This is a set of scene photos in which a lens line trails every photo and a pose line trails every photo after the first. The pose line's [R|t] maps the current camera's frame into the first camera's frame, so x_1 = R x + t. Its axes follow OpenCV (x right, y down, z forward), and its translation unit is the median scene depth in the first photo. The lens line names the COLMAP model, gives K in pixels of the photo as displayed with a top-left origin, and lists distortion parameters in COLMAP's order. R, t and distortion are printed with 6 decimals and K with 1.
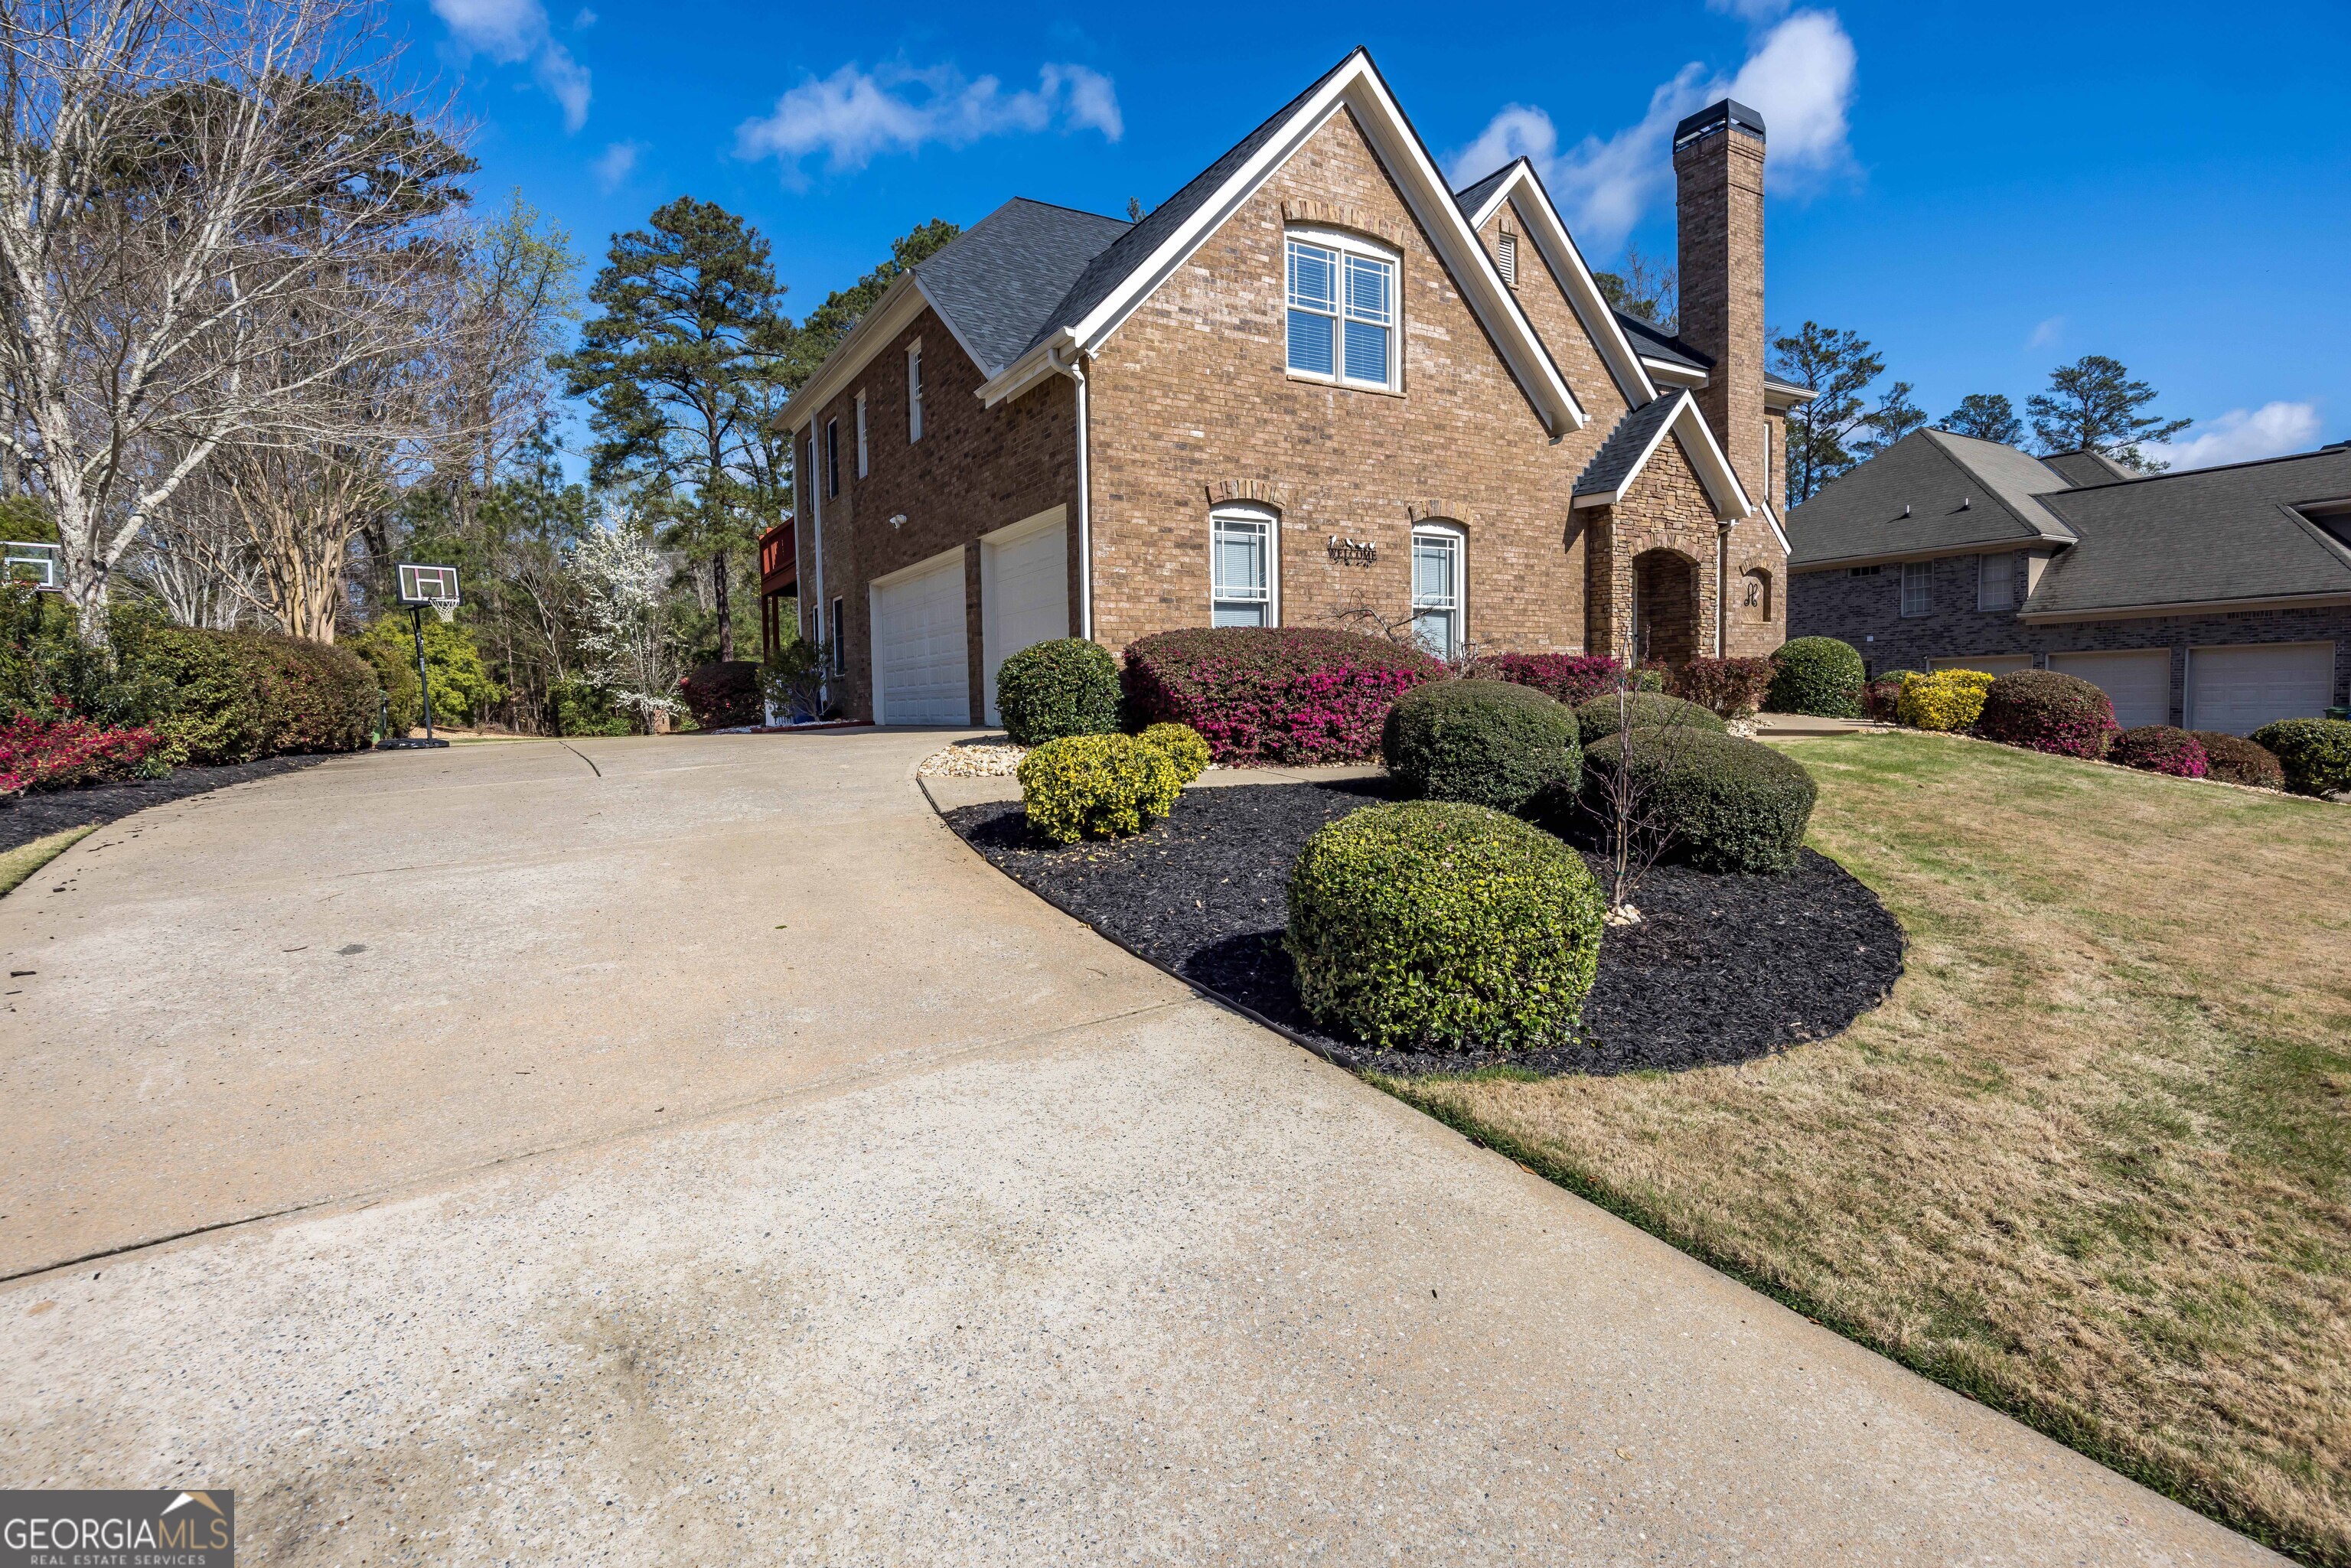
lens RADIAL K [[1156.4, 0, 1170.4], [0, 1156.4, 775.9], [0, 0, 1]] dist [-0.007672, -0.000270]
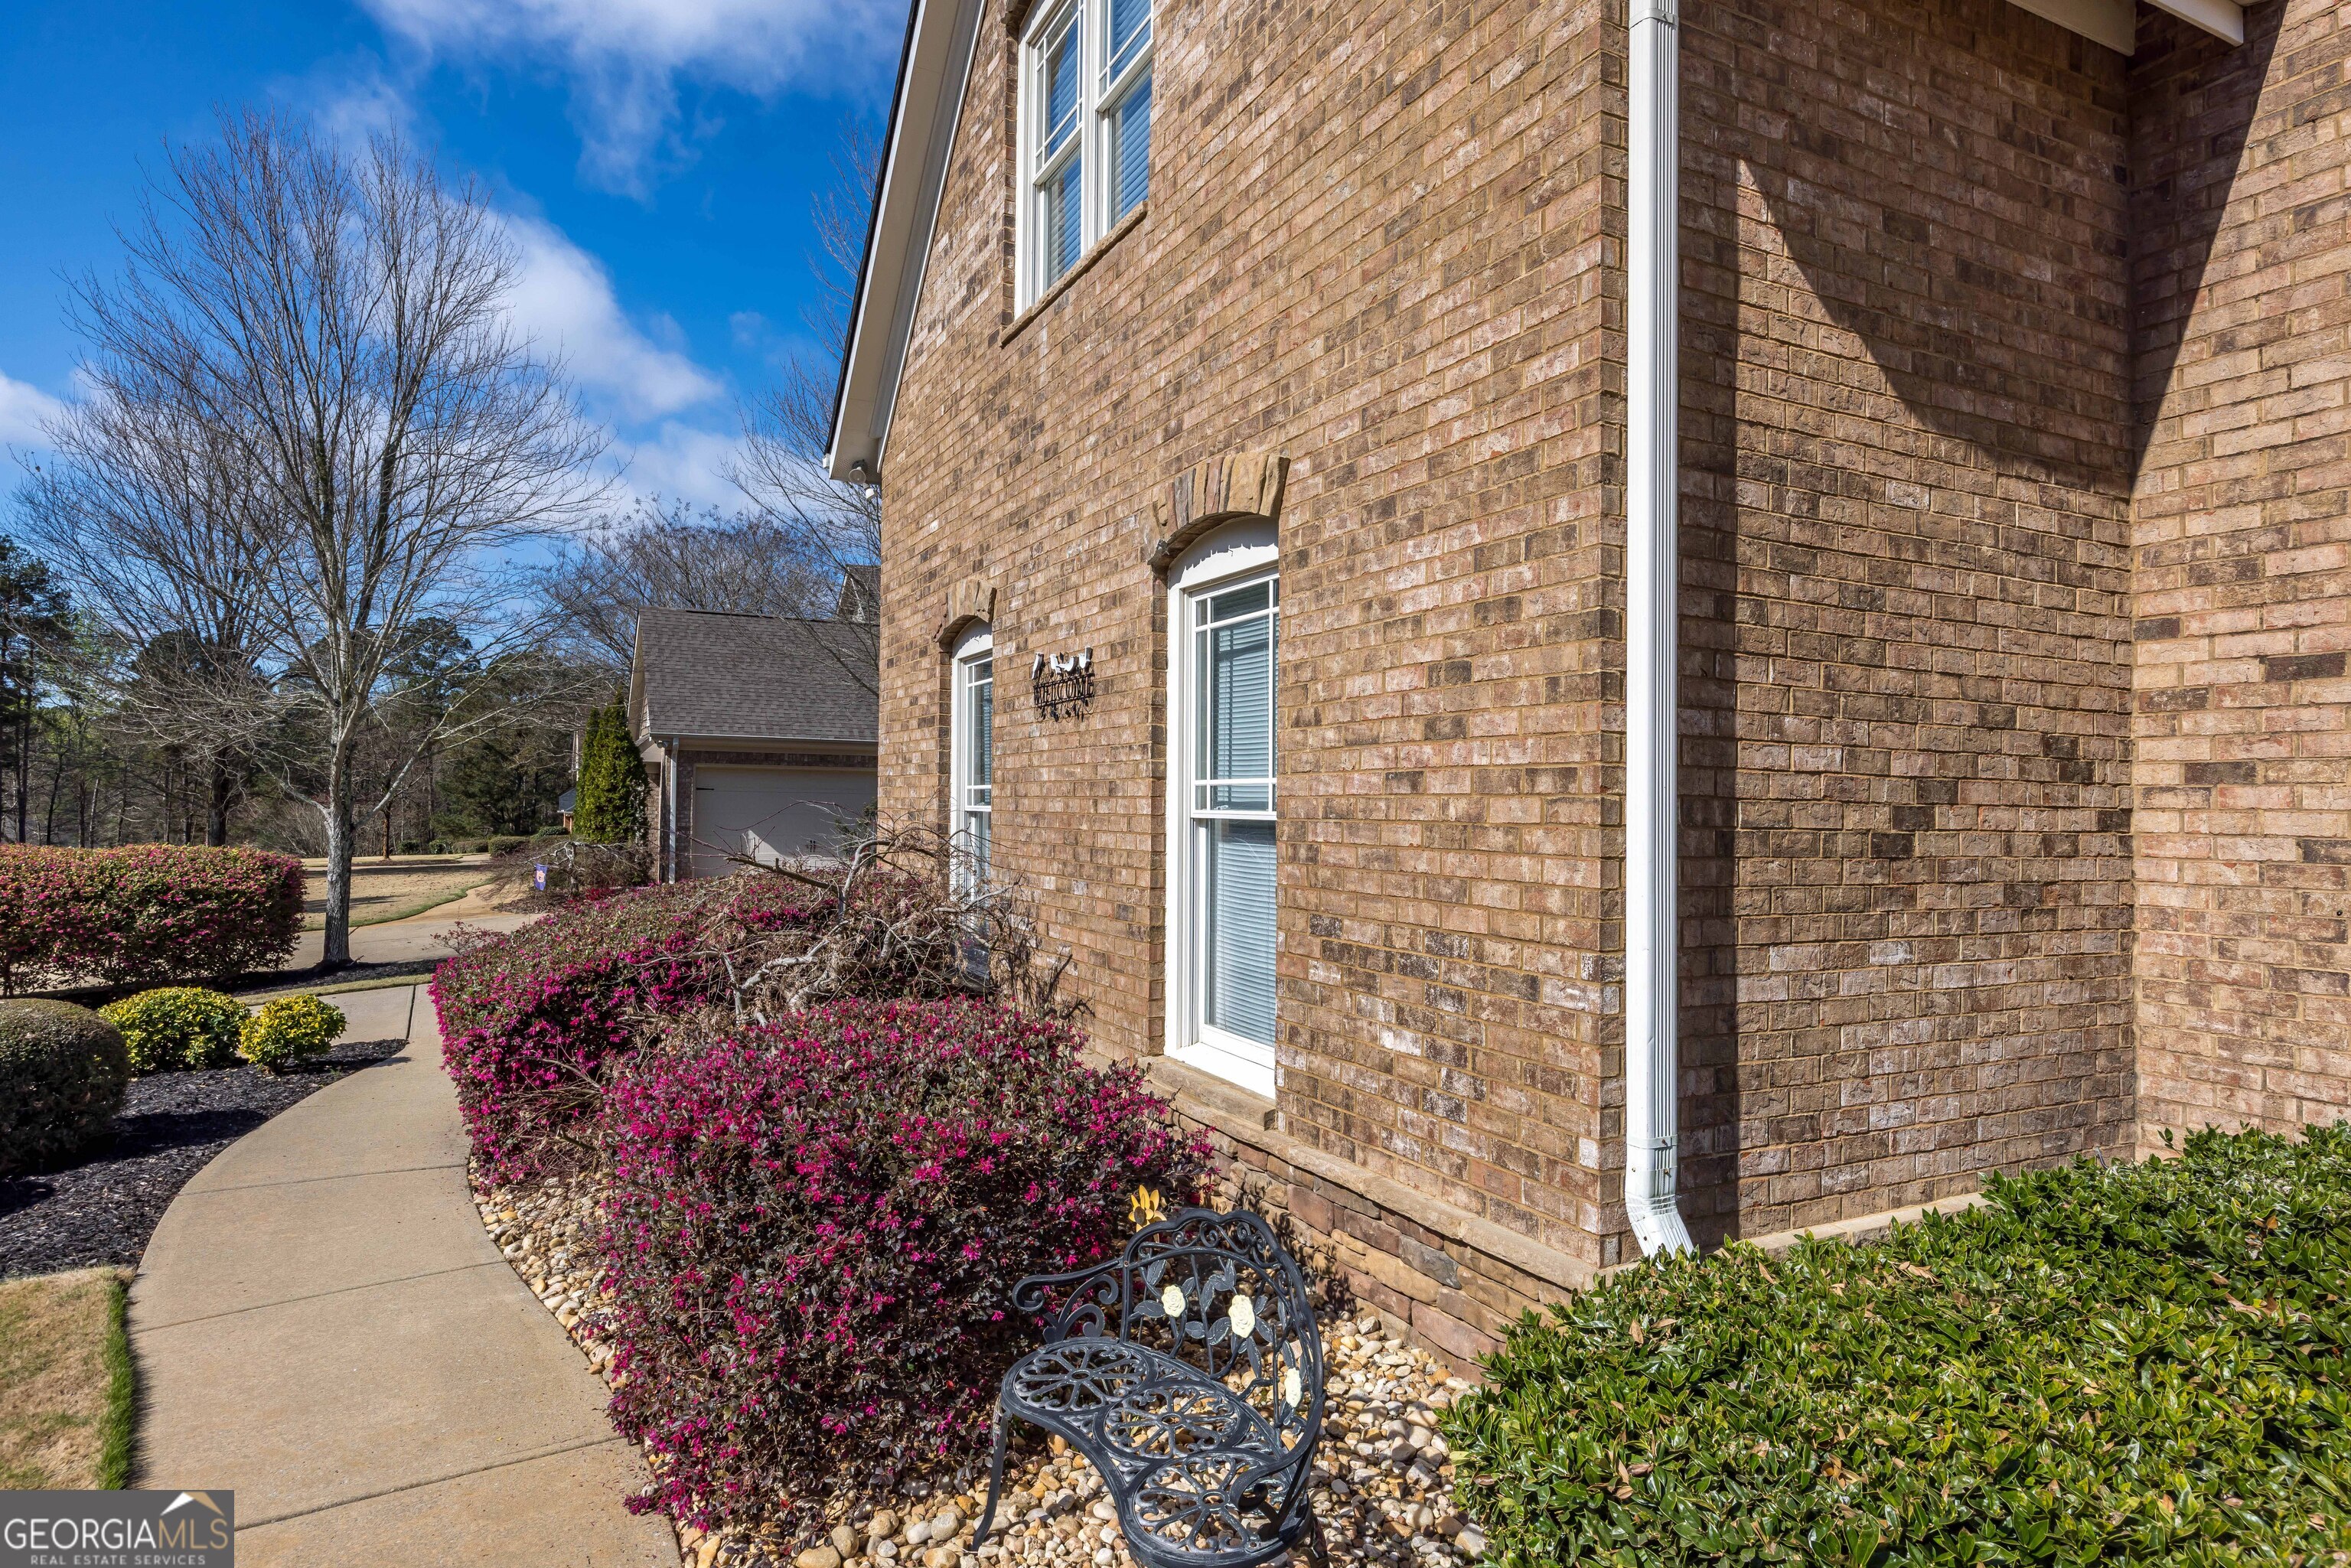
lens RADIAL K [[1295.4, 0, 1134.5], [0, 1295.4, 777.4], [0, 0, 1]] dist [-0.003790, 0.000079]
pose [[-0.084579, -0.003450, -0.996411, 0.580214], [-0.065870, 0.997826, 0.002136, -0.159282], [0.994237, 0.065814, -0.084623, 1.029868]]
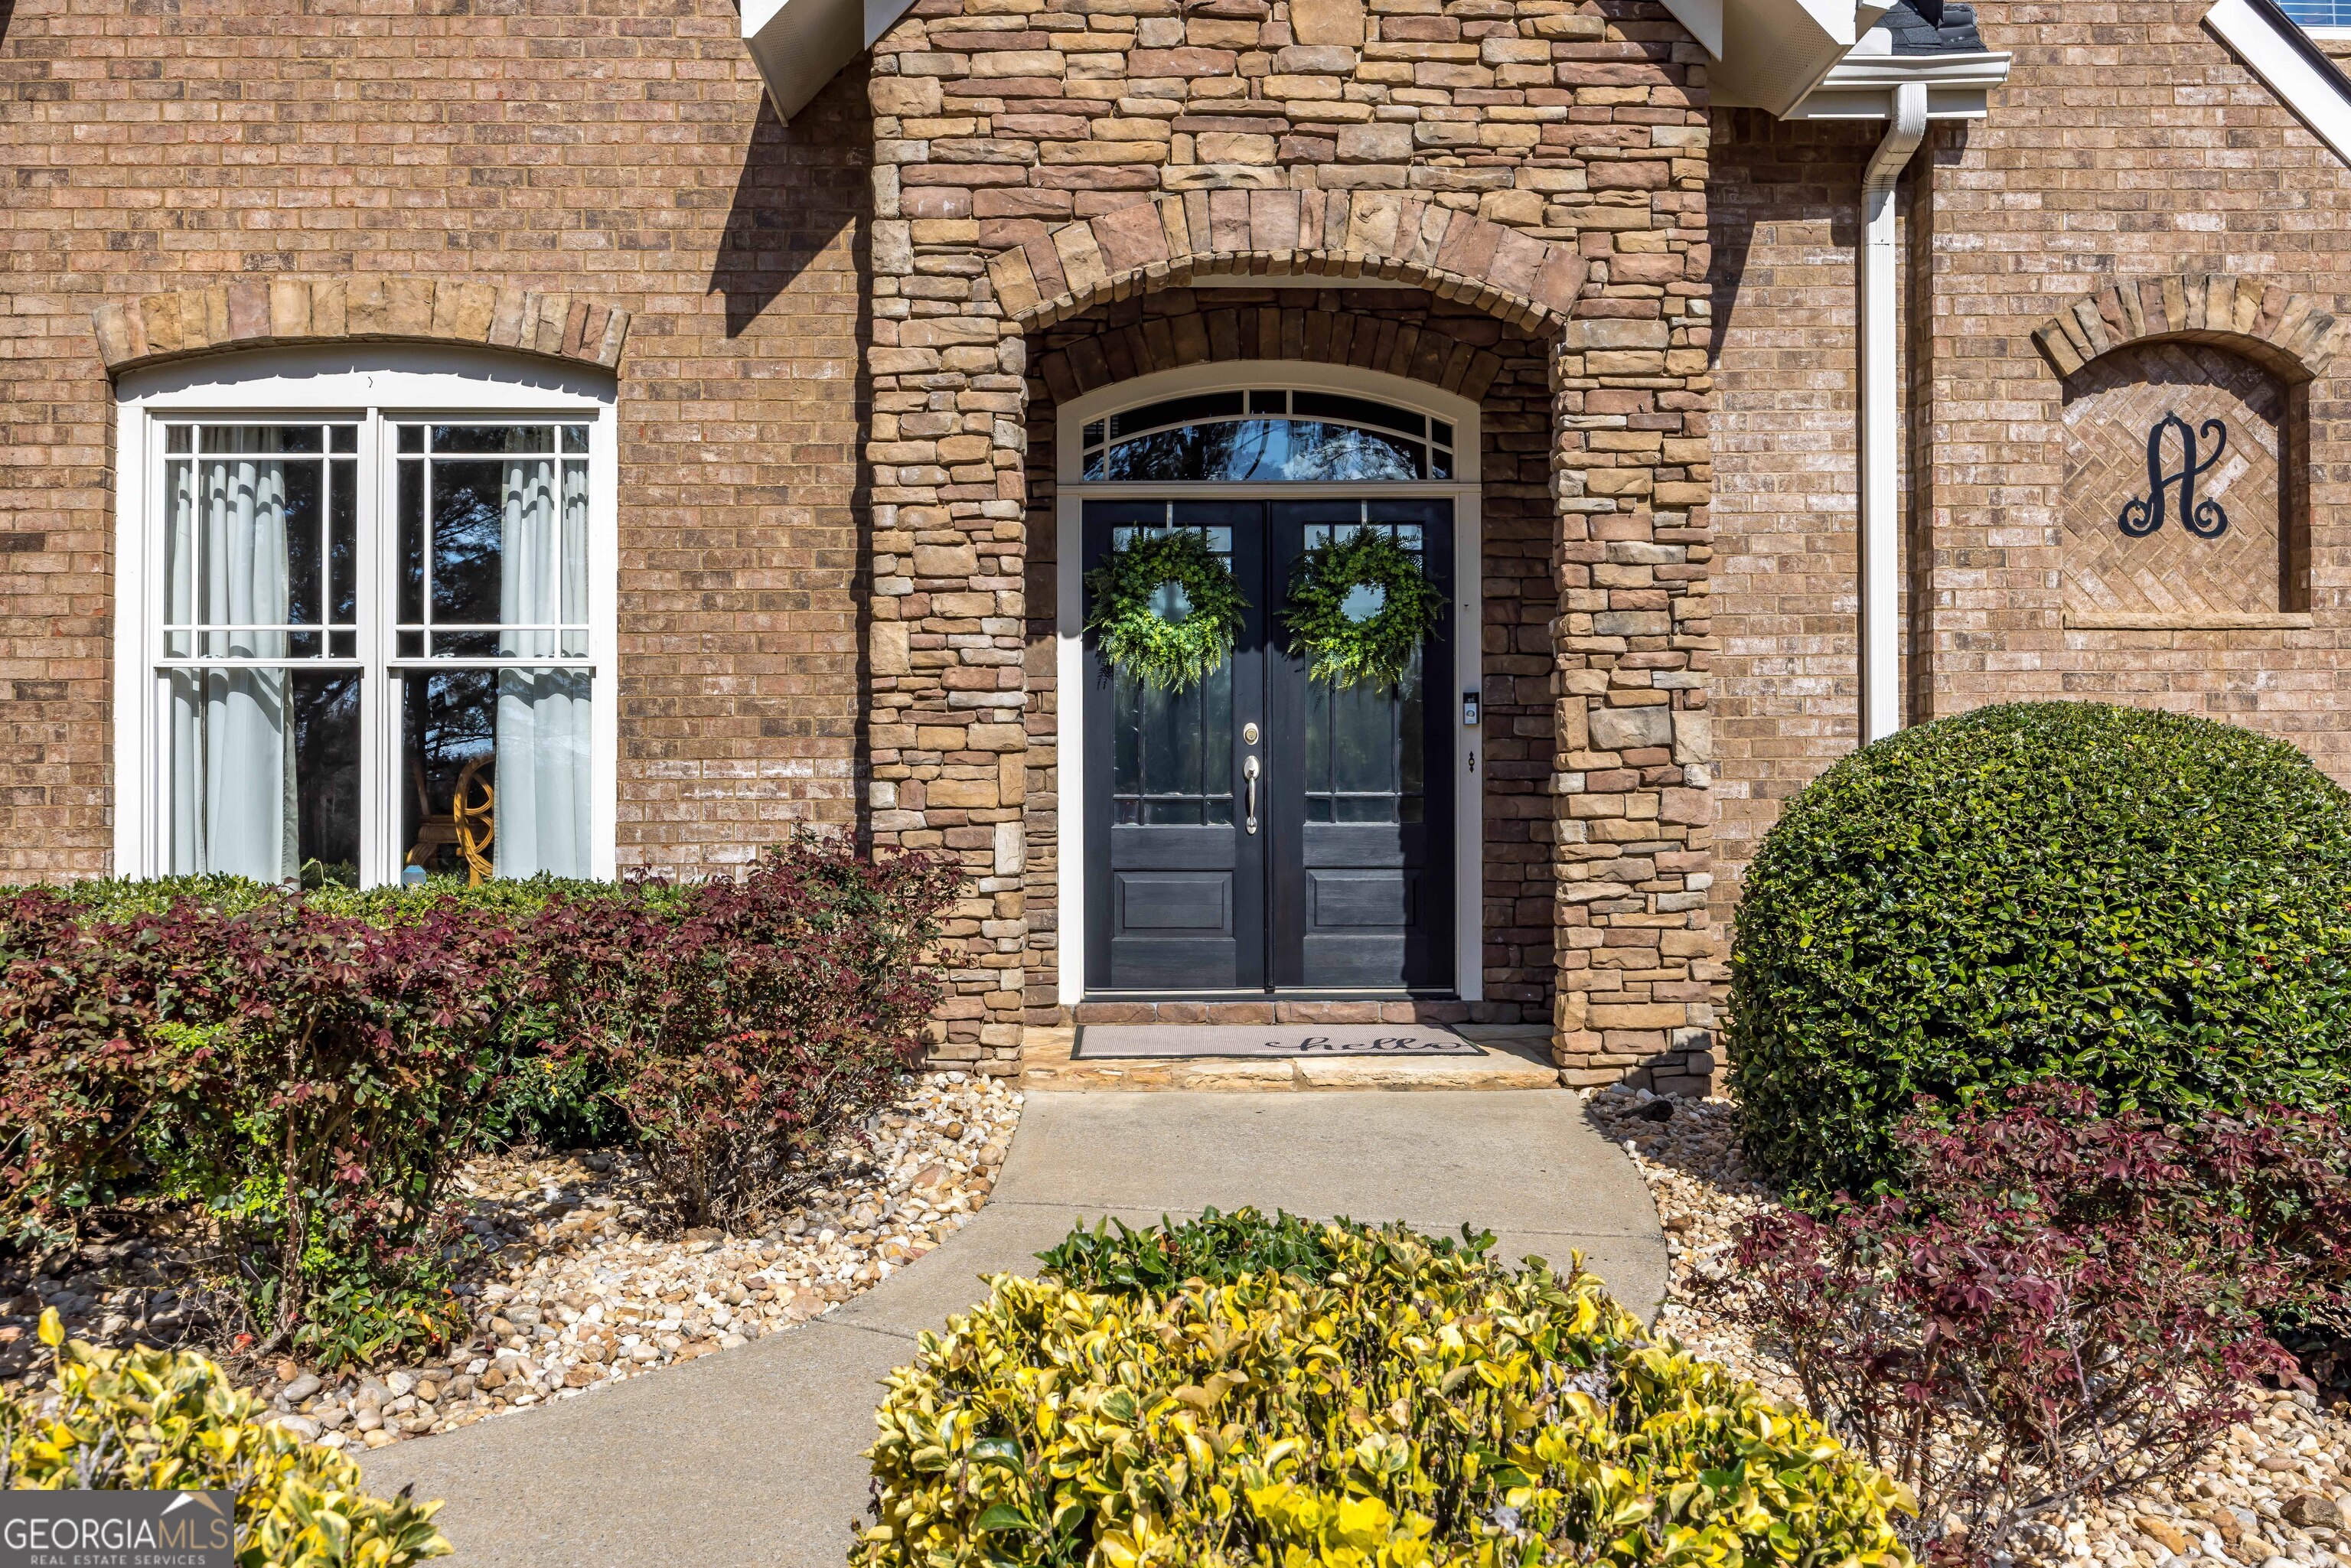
lens RADIAL K [[1941.8, 0, 1159.8], [0, 1941.8, 789.5], [0, 0, 1]] dist [-0.009699, 0.014931]
pose [[0.870593, 0.011160, -0.491877, 0.783296], [-0.041340, 0.997867, -0.050528, -0.122703], [0.490263, 0.064324, 0.869197, 0.965456]]
